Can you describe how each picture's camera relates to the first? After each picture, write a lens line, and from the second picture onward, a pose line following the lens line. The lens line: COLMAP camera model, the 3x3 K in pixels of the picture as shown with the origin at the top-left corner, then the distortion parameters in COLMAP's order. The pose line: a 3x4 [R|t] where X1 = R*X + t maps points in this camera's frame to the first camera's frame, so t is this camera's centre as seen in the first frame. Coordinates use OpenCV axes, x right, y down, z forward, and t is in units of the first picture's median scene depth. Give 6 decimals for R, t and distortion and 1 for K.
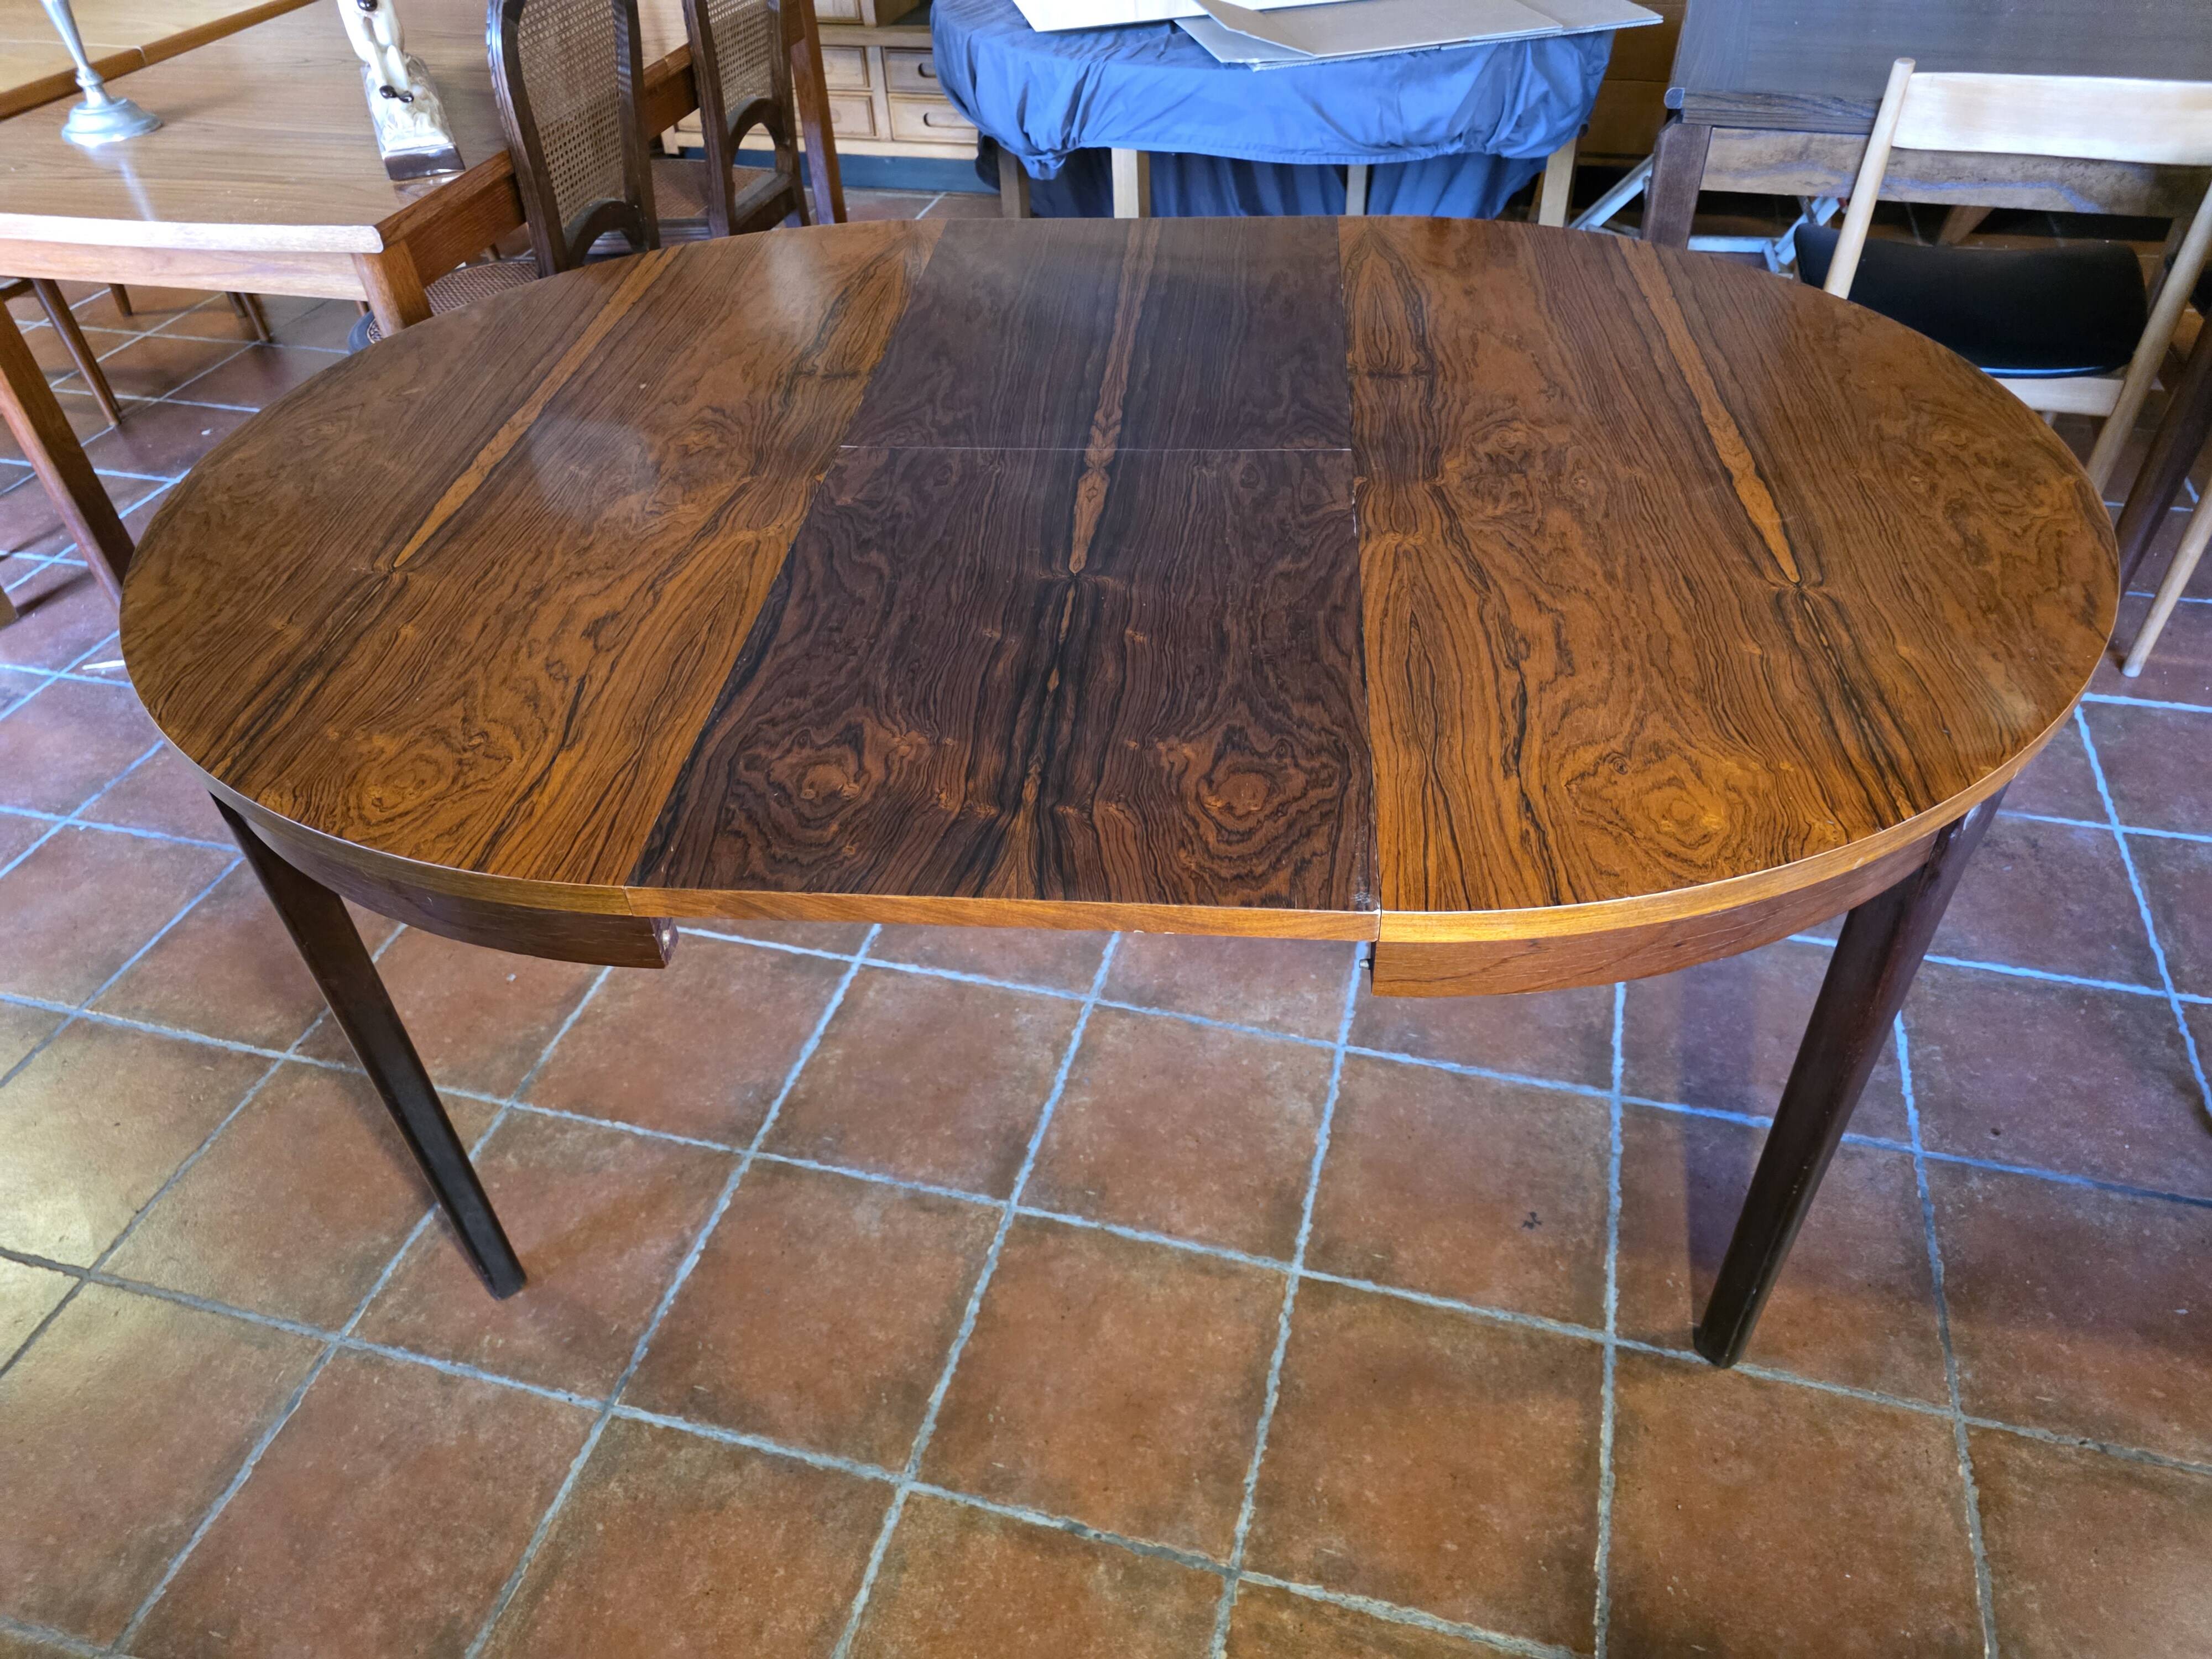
lens RADIAL K [[1486.9, 0, 1117.4], [0, 1486.9, 830.0], [0, 0, 1]] dist [0.041722, -0.038883]
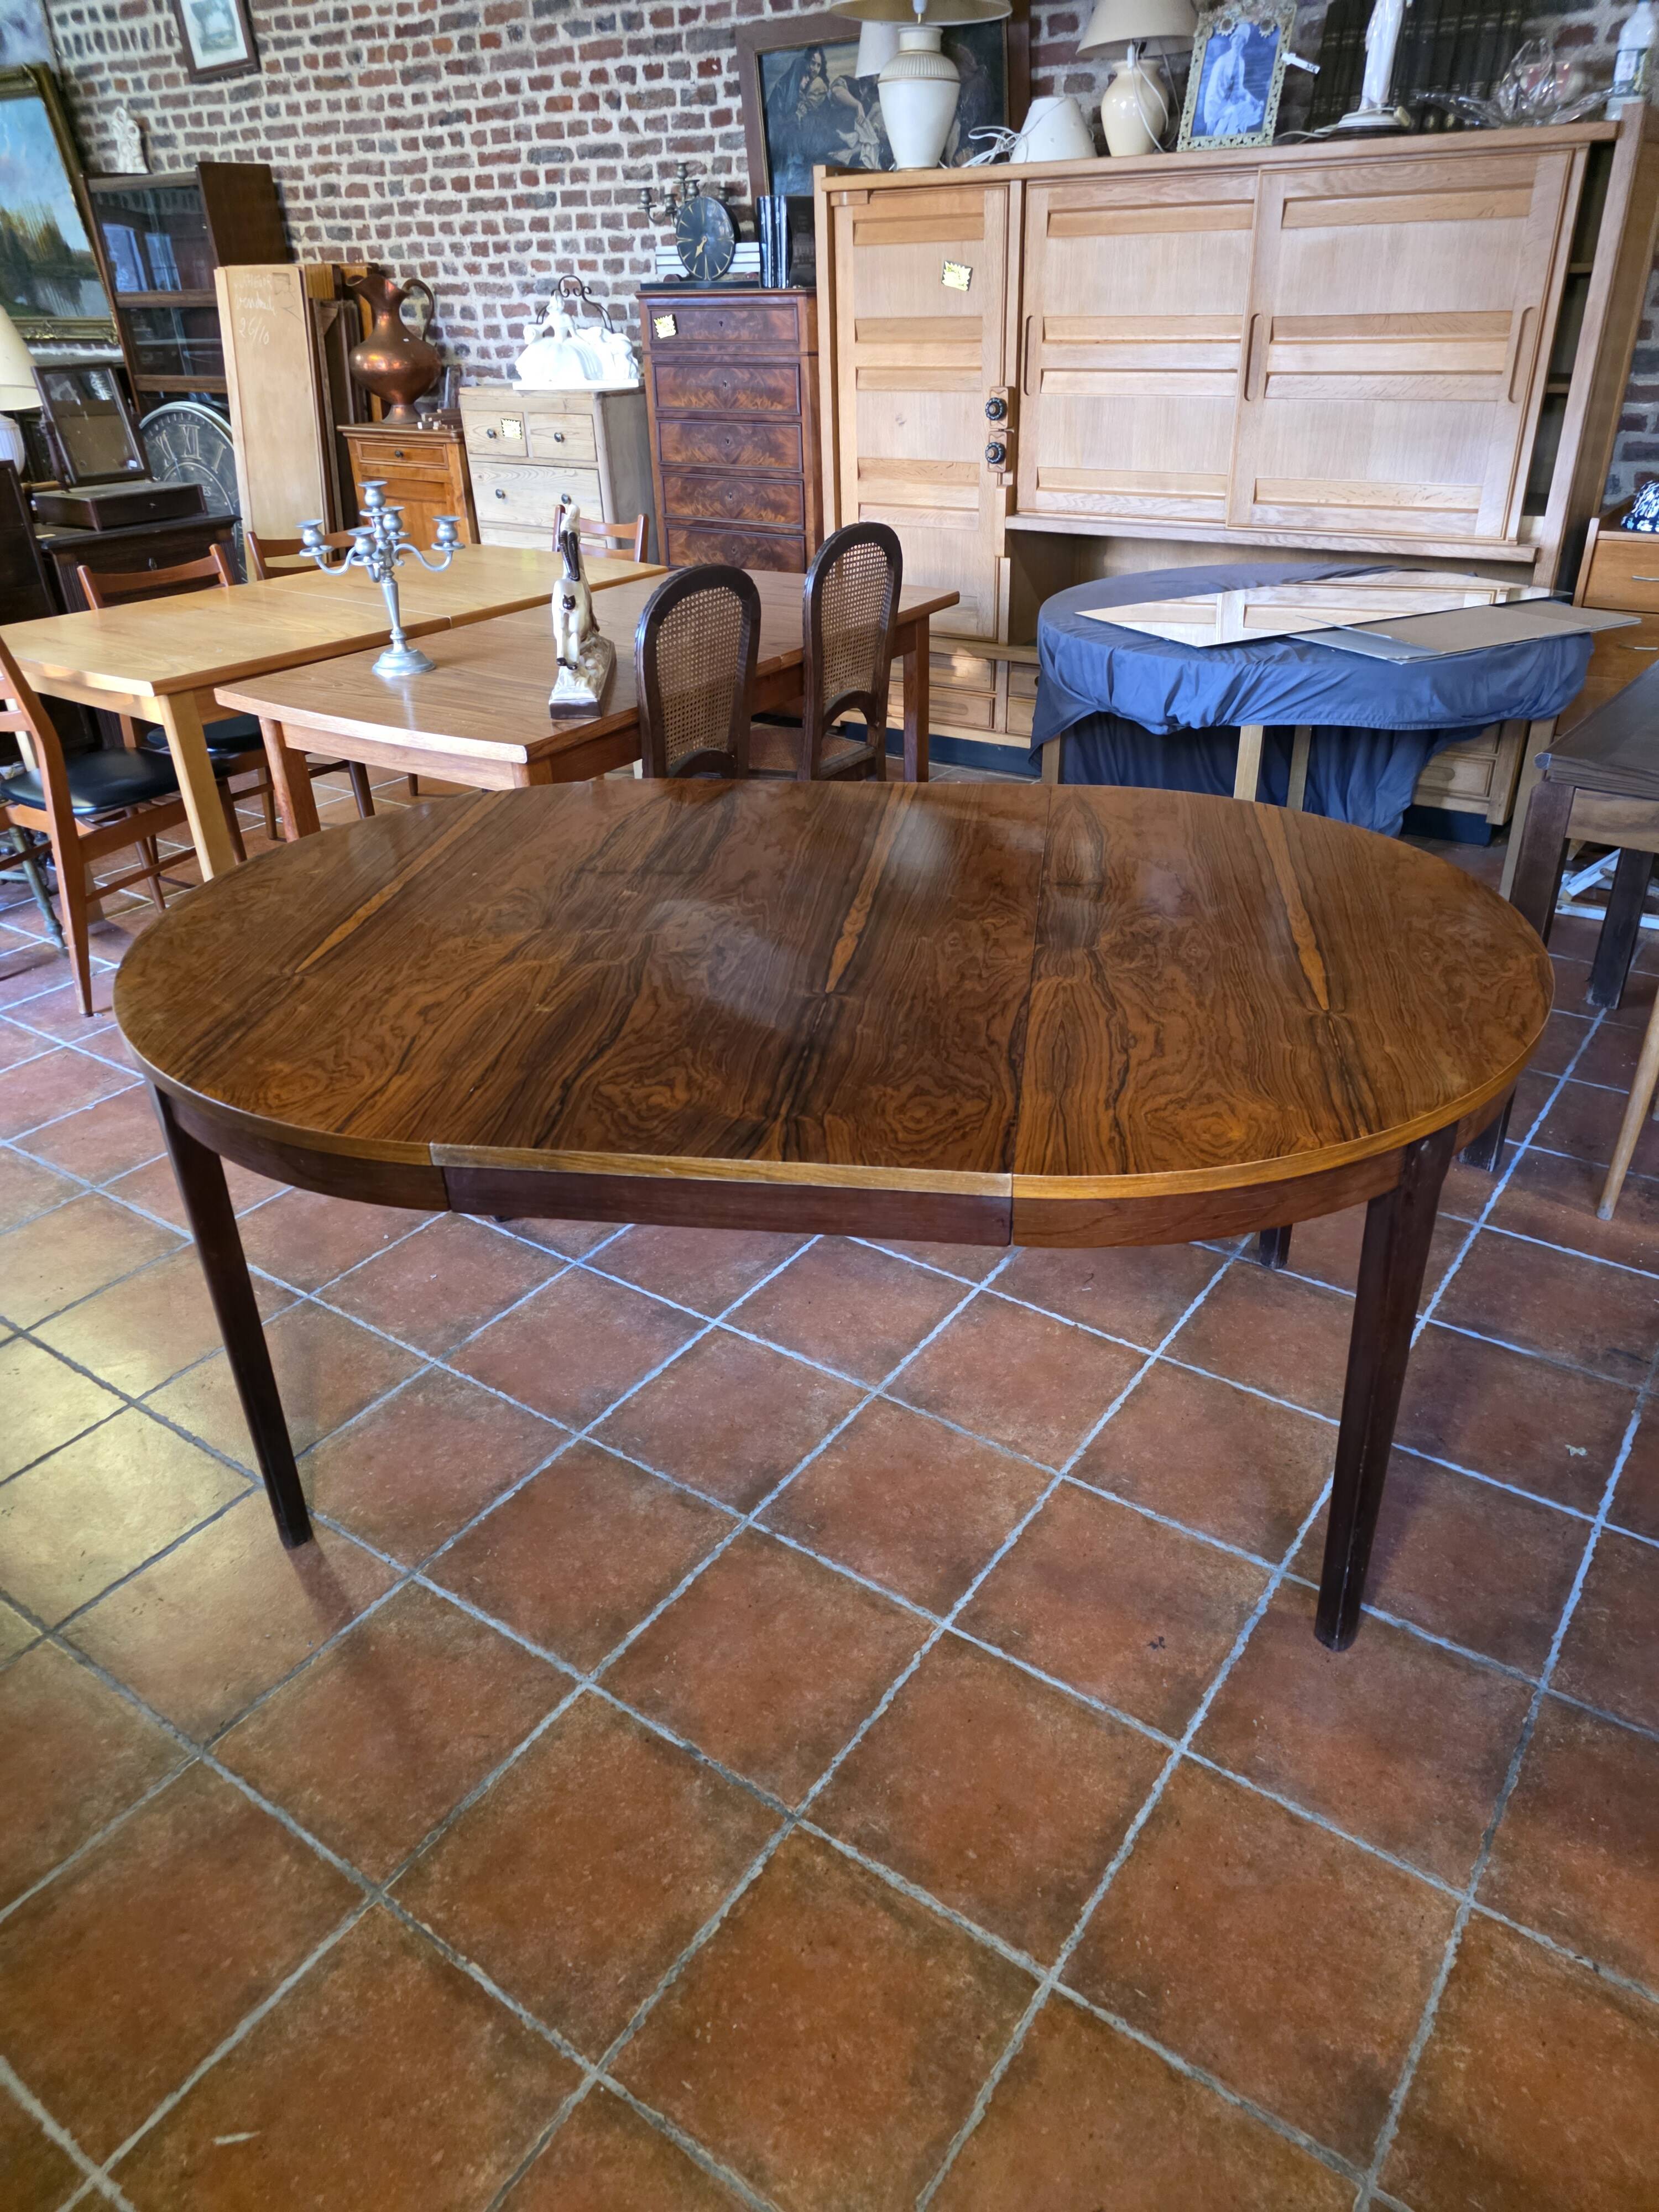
lens RADIAL K [[1482.0, 0, 850.9], [0, 1482.0, 1083.7], [0, 0, 1]] dist [0.048480, -0.035894]
pose [[0.943076, 0.170147, -0.285756, 0.311209], [-0.223911, 0.960148, -0.167270, 0.093765], [0.245908, 0.221732, 0.943591, -0.237718]]
